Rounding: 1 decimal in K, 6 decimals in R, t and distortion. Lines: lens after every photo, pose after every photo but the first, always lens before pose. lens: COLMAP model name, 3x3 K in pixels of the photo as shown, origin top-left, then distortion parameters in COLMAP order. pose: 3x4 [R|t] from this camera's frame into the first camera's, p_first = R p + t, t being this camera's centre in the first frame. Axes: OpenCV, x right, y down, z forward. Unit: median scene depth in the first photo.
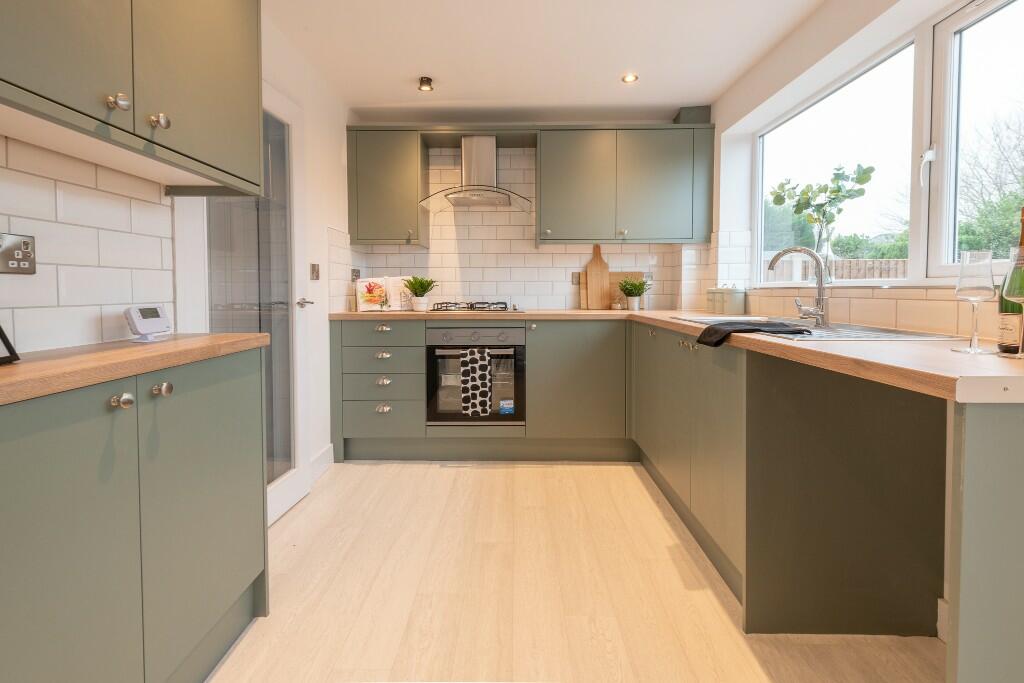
lens RADIAL K [[425.8, 0, 503.4], [0, 425.8, 302.5], [0, 0, 1]] dist [0.018165, -0.004517]
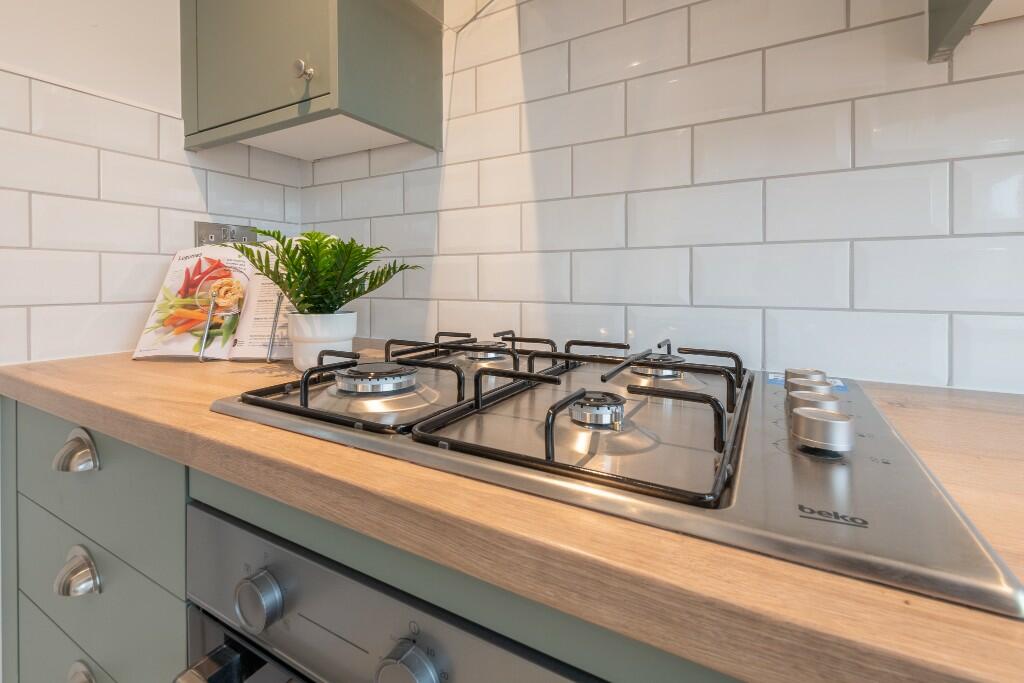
lens RADIAL K [[497.1, 0, 435.9], [0, 497.1, 272.6], [0, 0, 1]] dist [0.031855, -0.000301]
pose [[0.838314, -0.010621, -0.545085, 0.020340], [-0.017510, 0.998770, -0.046390, -0.026274], [0.544907, 0.048434, 0.837097, 0.868015]]
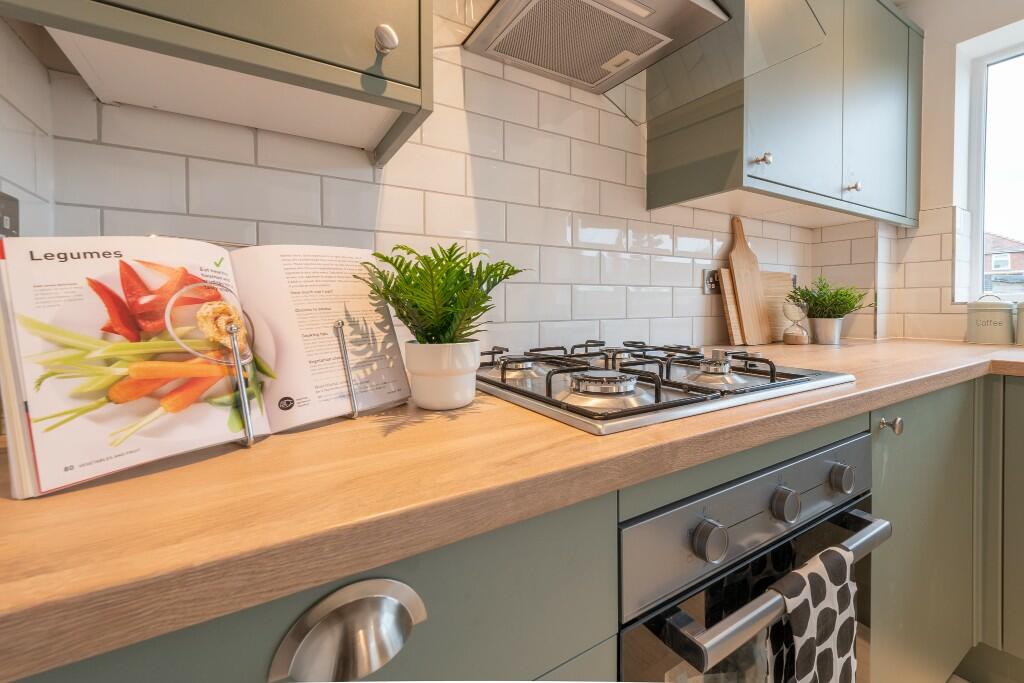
lens RADIAL K [[425.8, 0, 555.3], [0, 425.8, 310.8], [0, 0, 1]] dist [0.018165, -0.004517]
pose [[0.824184, -0.011049, 0.566214, -0.300699], [0.022236, 0.999670, -0.012860, -0.027113], [-0.565885, 0.023190, 0.824158, 0.859464]]
